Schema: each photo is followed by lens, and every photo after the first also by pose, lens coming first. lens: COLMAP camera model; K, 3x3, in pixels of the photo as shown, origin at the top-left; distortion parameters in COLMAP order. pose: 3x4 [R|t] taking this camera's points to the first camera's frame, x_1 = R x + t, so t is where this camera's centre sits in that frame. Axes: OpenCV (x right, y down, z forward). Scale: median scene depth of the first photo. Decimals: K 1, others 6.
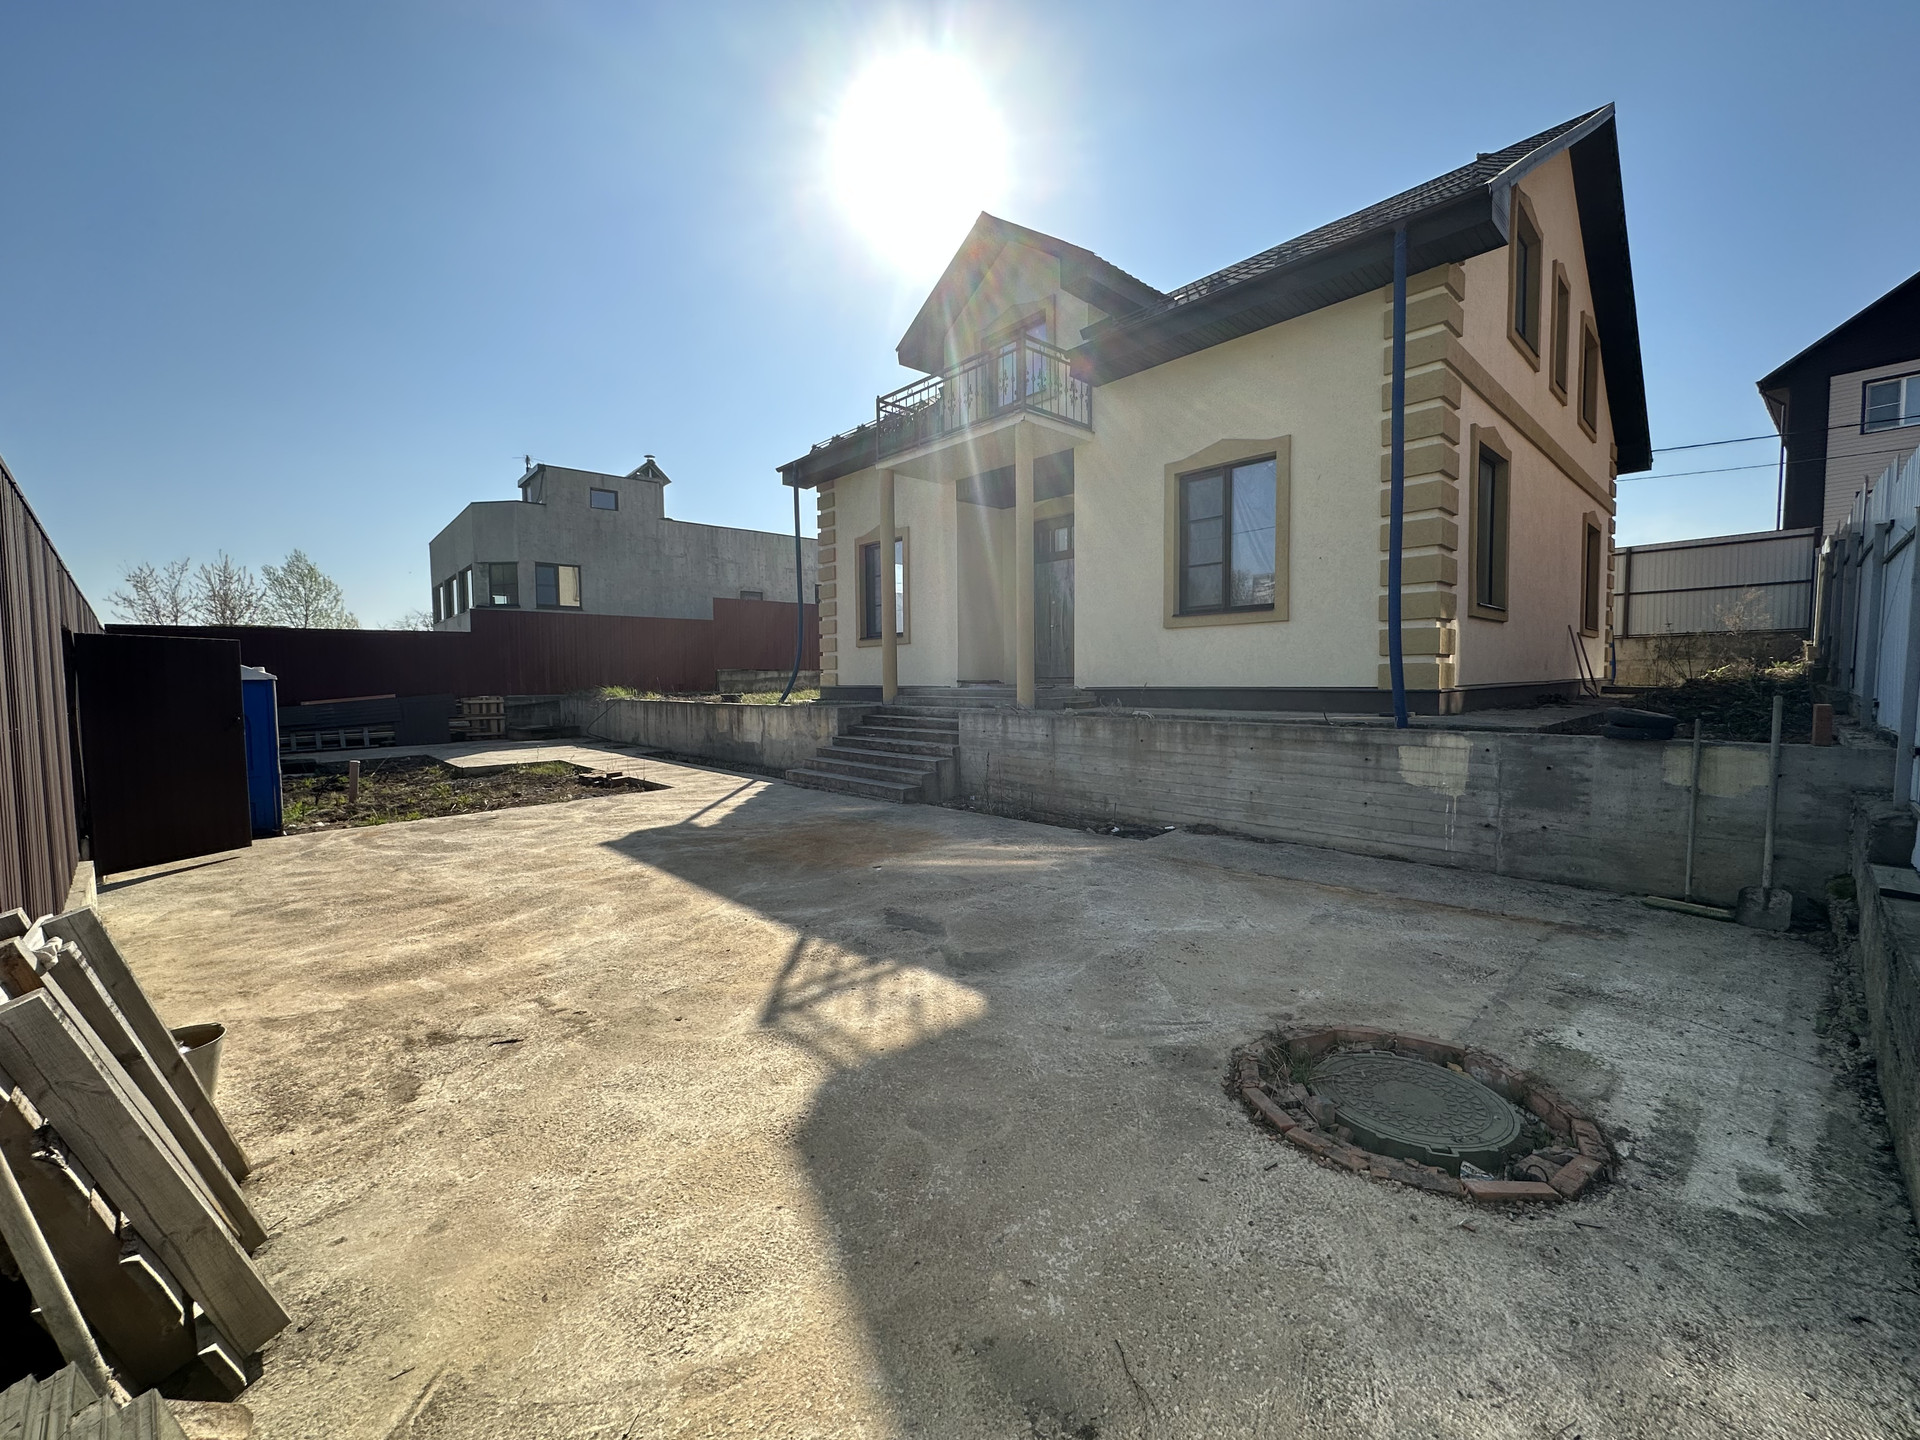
lens RADIAL K [[769.5, 0, 970.7], [0, 769.5, 719.2], [0, 0, 1]] dist [-0.008032, 0.000449]
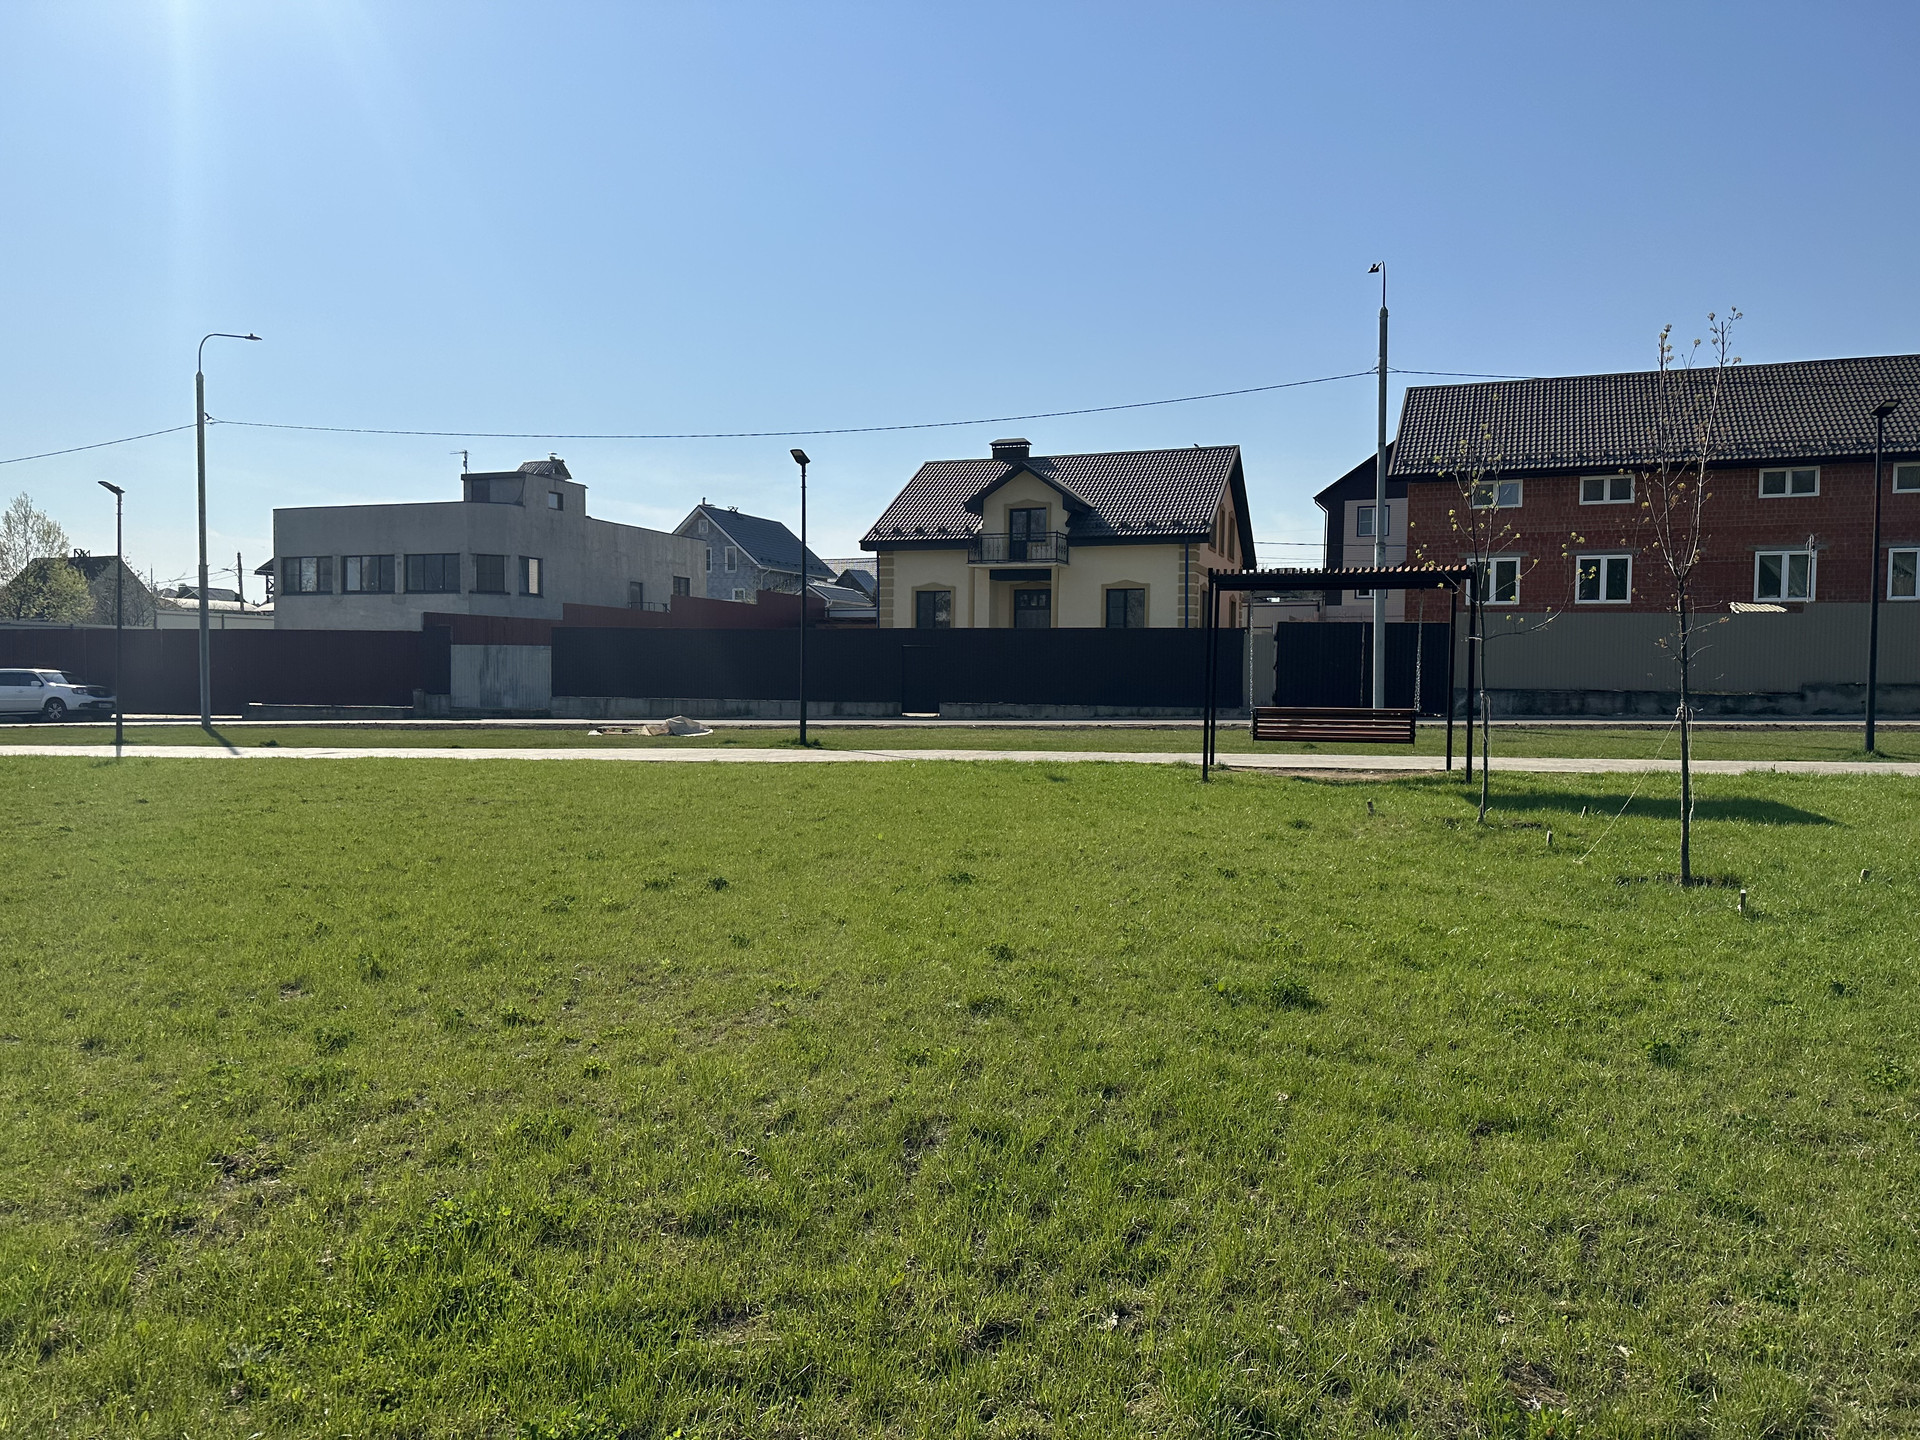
lens RADIAL K [[1360.6, 0, 974.2], [0, 1360.6, 729.2], [0, 0, 1]] dist [0.066406, -0.008312]
pose [[0.882606, 0.001255, 0.470112, -0.899461], [0.005144, 0.999911, -0.012327, 0.086459], [-0.470085, 0.013298, 0.882521, -1.123693]]
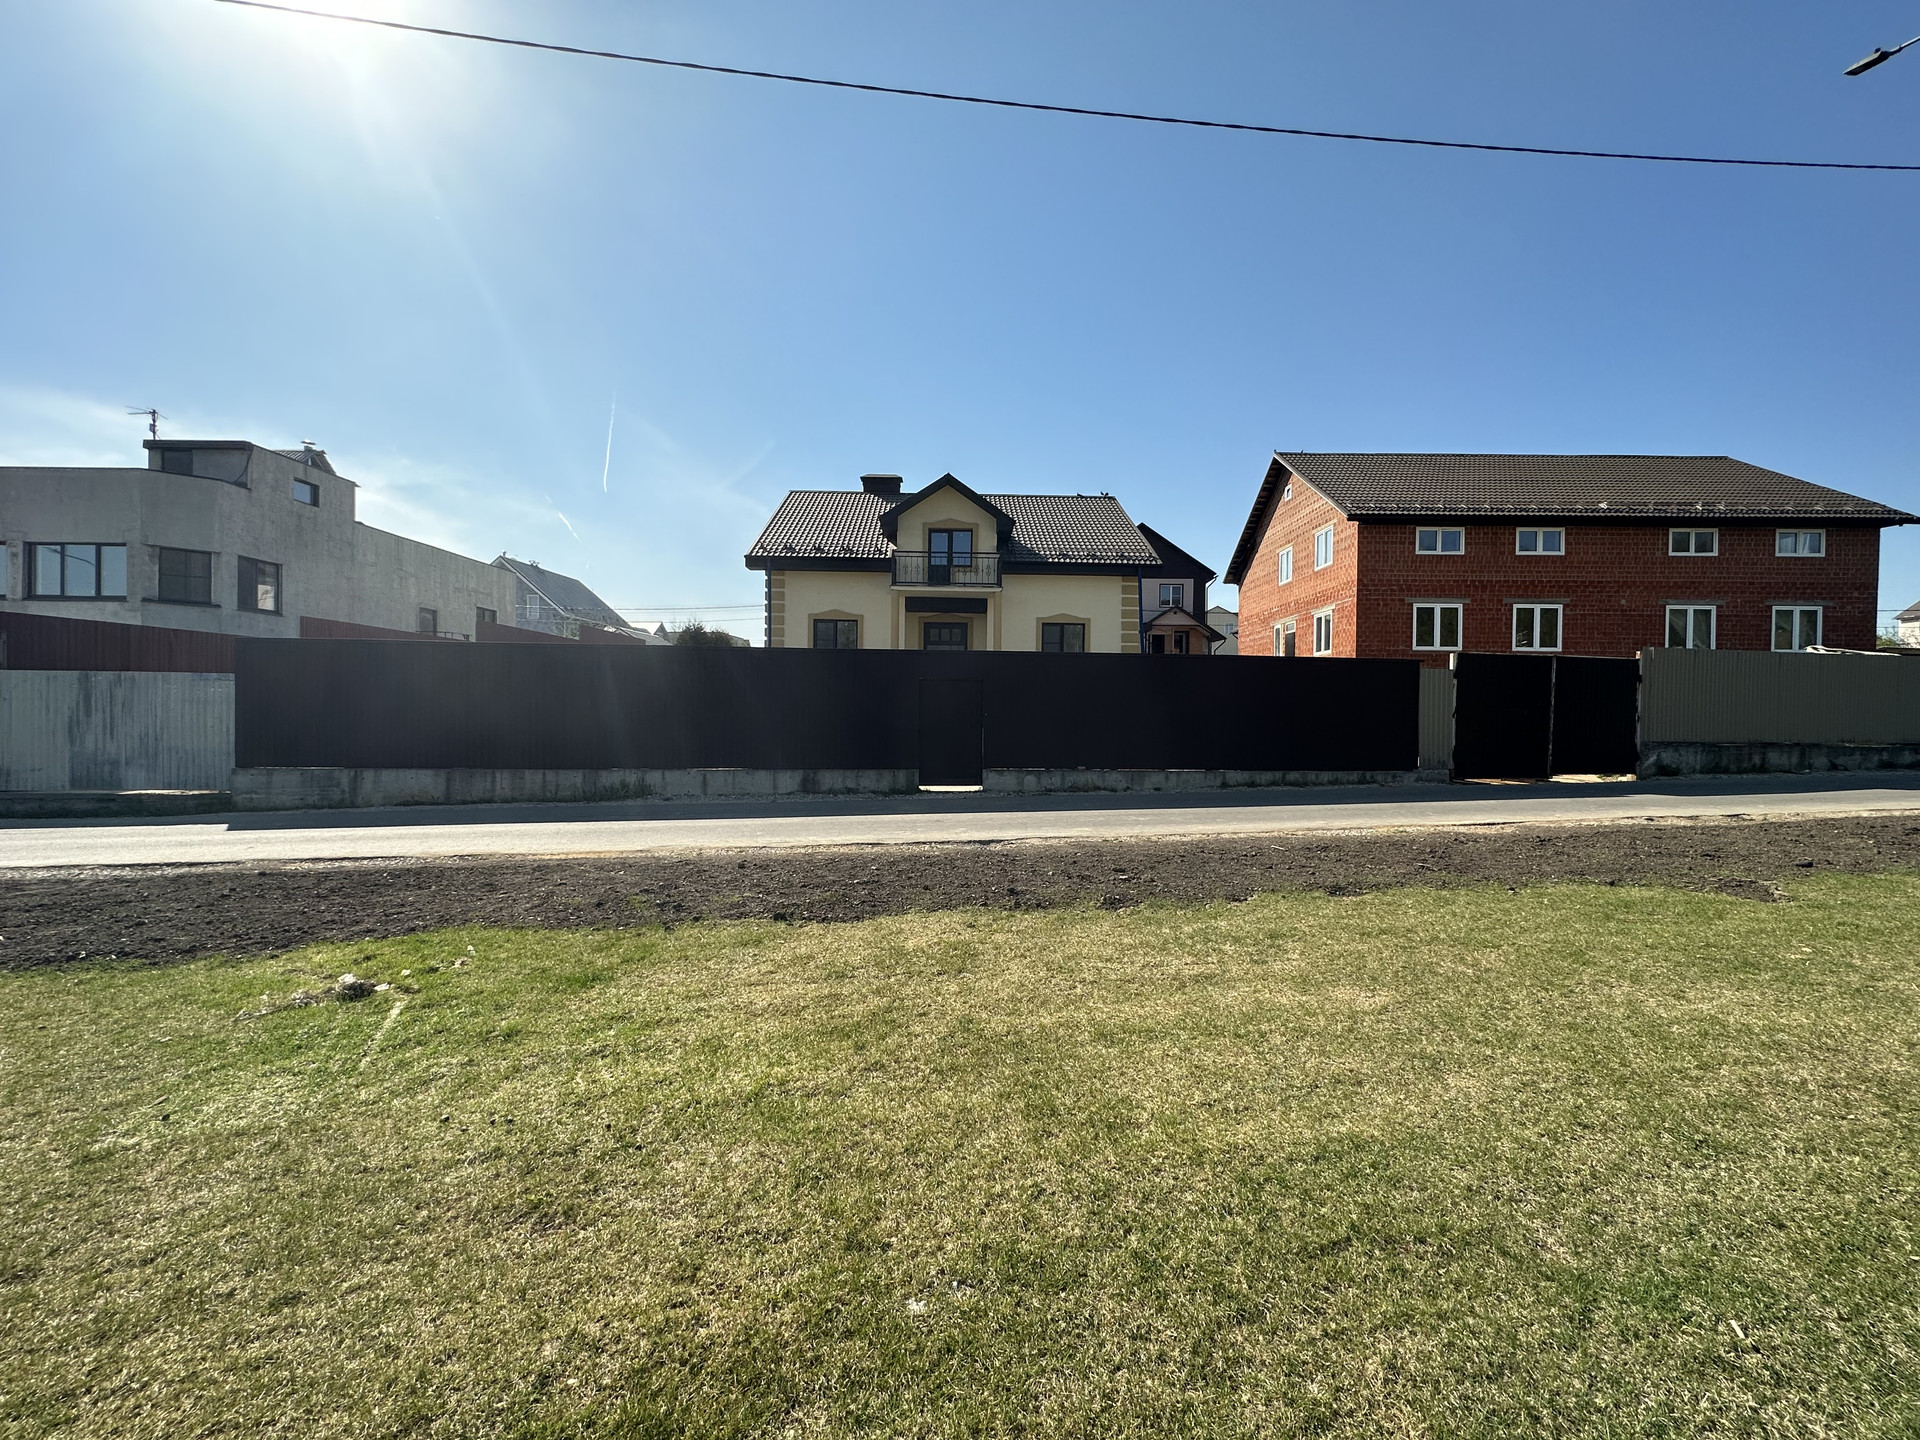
lens RADIAL K [[769.5, 0, 962.3], [0, 769.5, 719.6], [0, 0, 1]] dist [-0.008032, 0.000449]
pose [[0.660369, 0.010453, 0.750868, -0.642762], [0.022499, 0.999179, -0.033697, 0.022388], [-0.750604, 0.039147, 0.659592, -0.141945]]
